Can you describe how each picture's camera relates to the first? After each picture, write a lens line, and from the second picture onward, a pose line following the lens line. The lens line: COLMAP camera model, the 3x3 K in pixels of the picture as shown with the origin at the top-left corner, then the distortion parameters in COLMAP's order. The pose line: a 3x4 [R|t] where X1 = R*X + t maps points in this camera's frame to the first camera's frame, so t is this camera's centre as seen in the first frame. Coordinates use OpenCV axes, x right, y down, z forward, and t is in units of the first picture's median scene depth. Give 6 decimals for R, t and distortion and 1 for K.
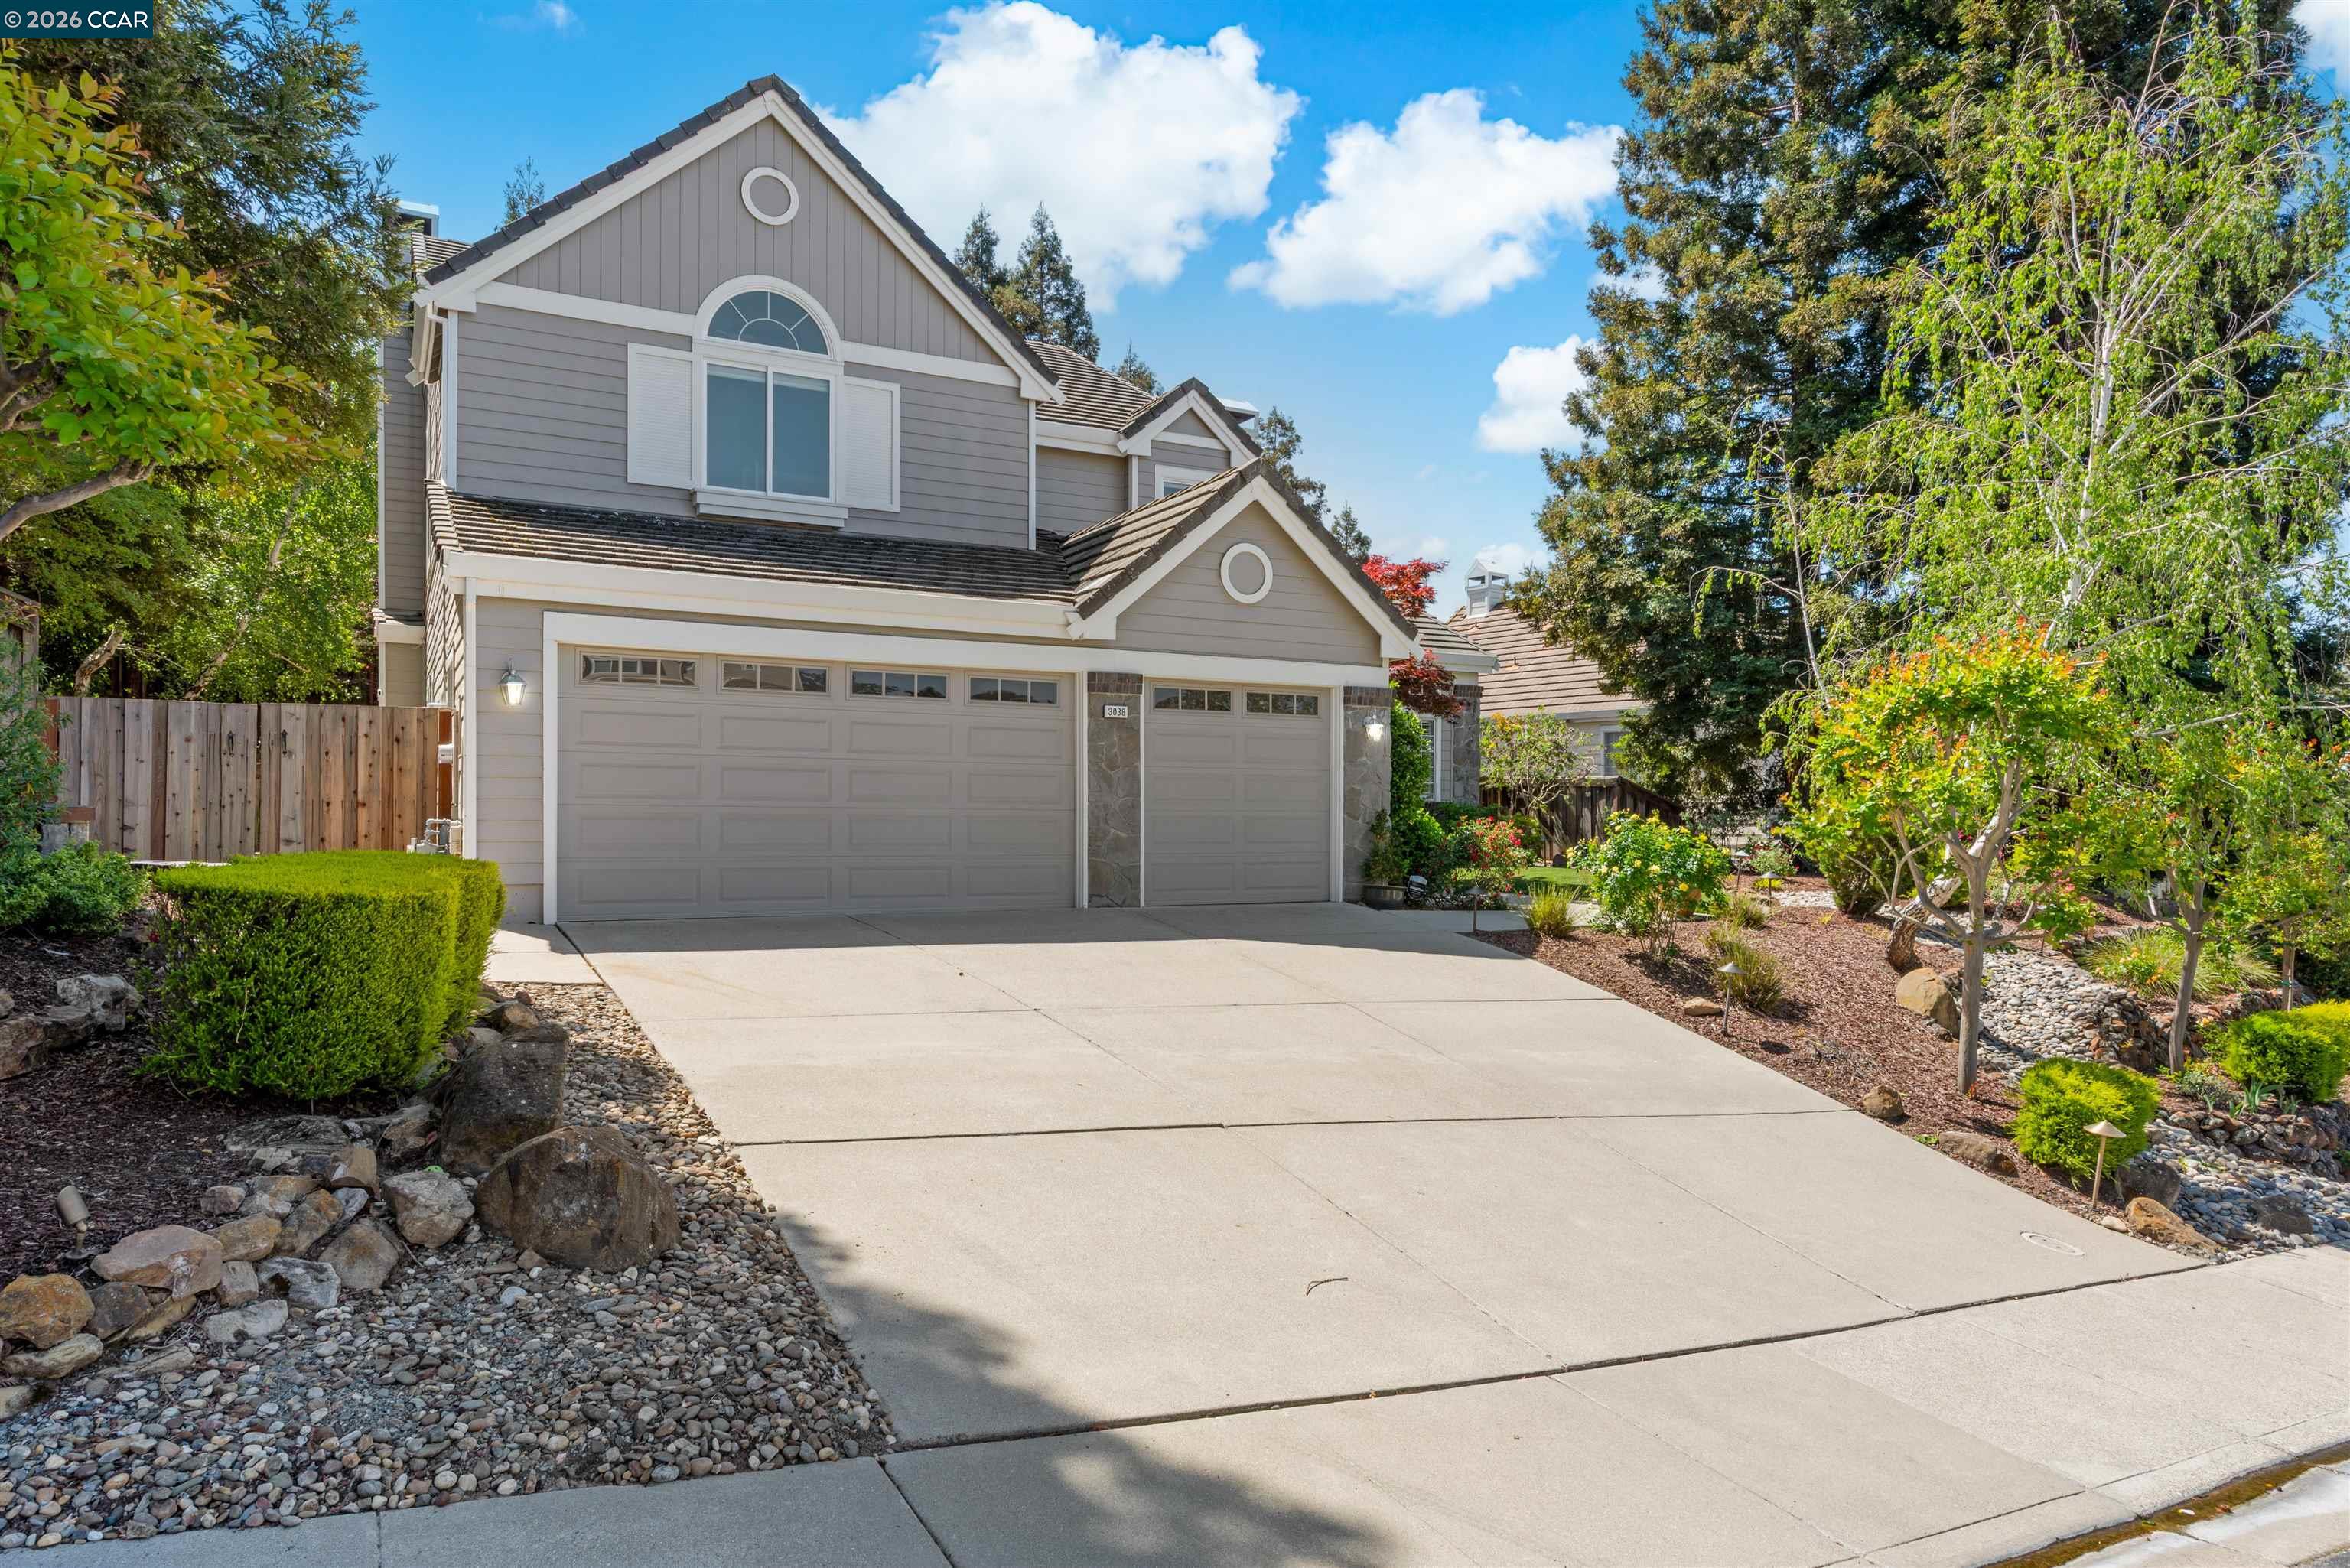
lens RADIAL K [[1407.0, 0, 1164.2], [0, 1407.0, 791.6], [0, 0, 1]] dist [0.003702, 0.000145]
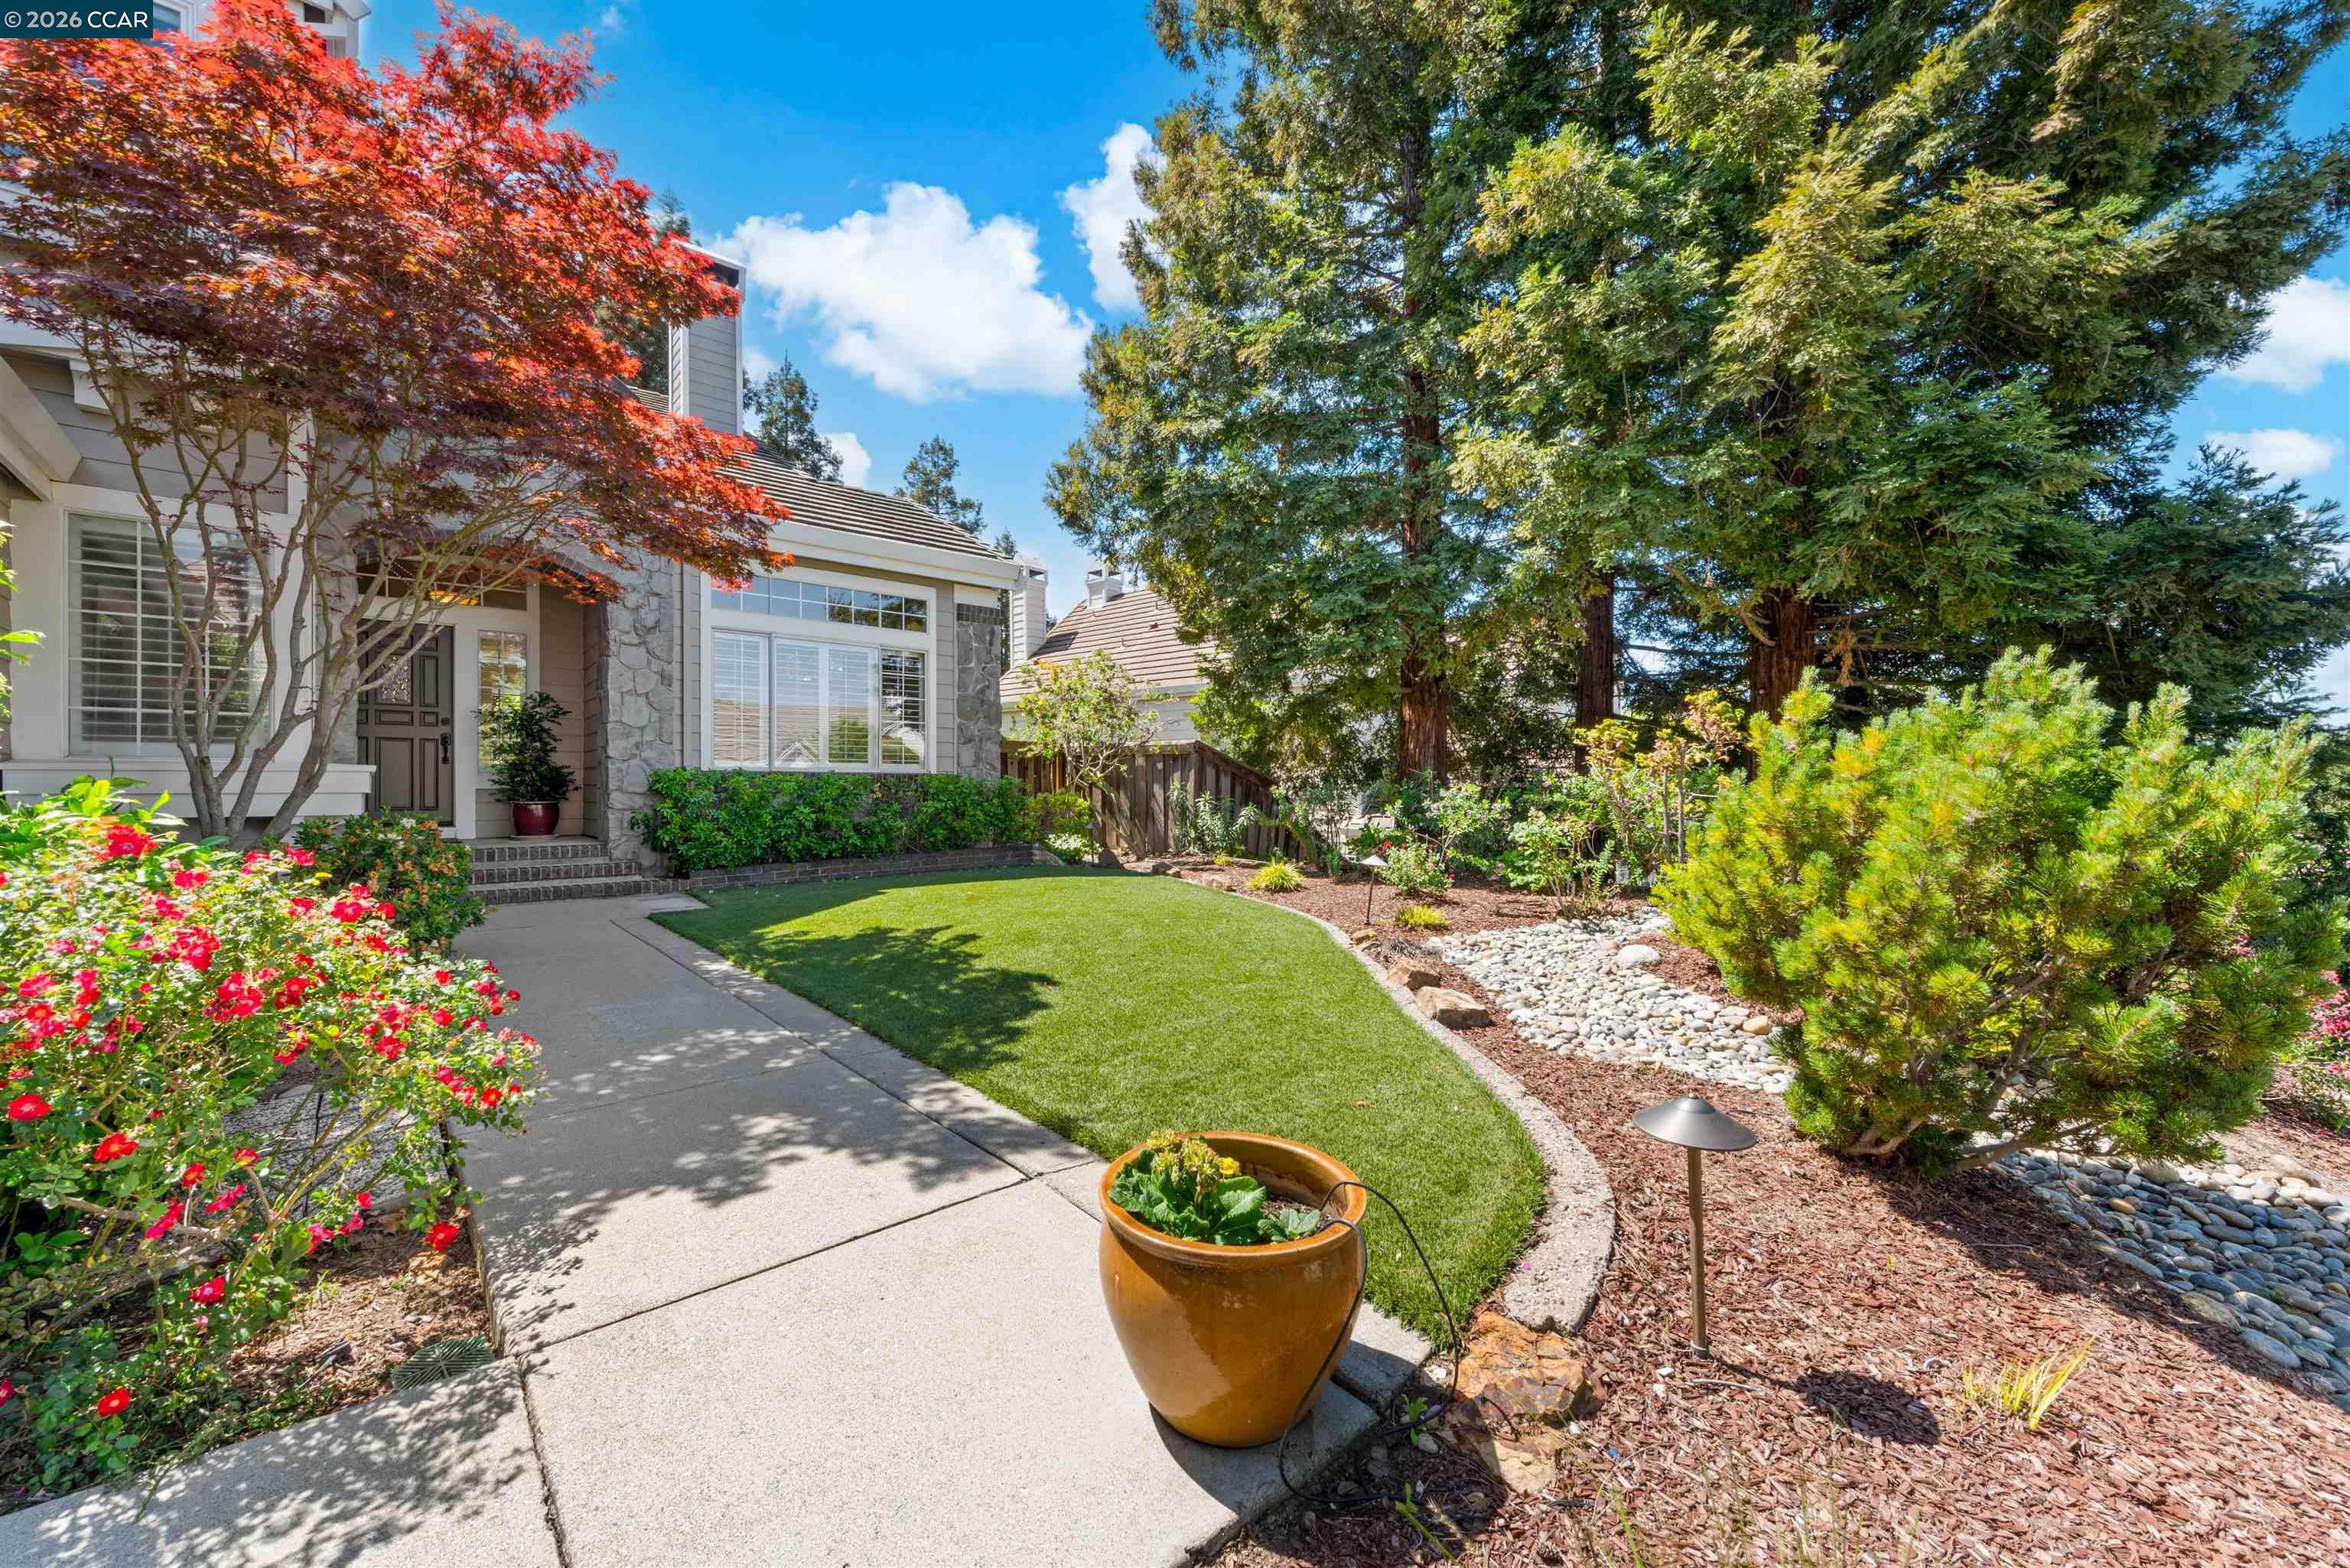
lens RADIAL K [[923.9, 0, 1171.6], [0, 923.9, 790.2], [0, 0, 1]] dist [-0.000522, -0.000126]
pose [[0.972660, -0.014409, 0.231784, 0.188896], [0.011057, 0.999815, 0.015752, 0.007618], [-0.231968, -0.012759, 0.972640, 0.502084]]
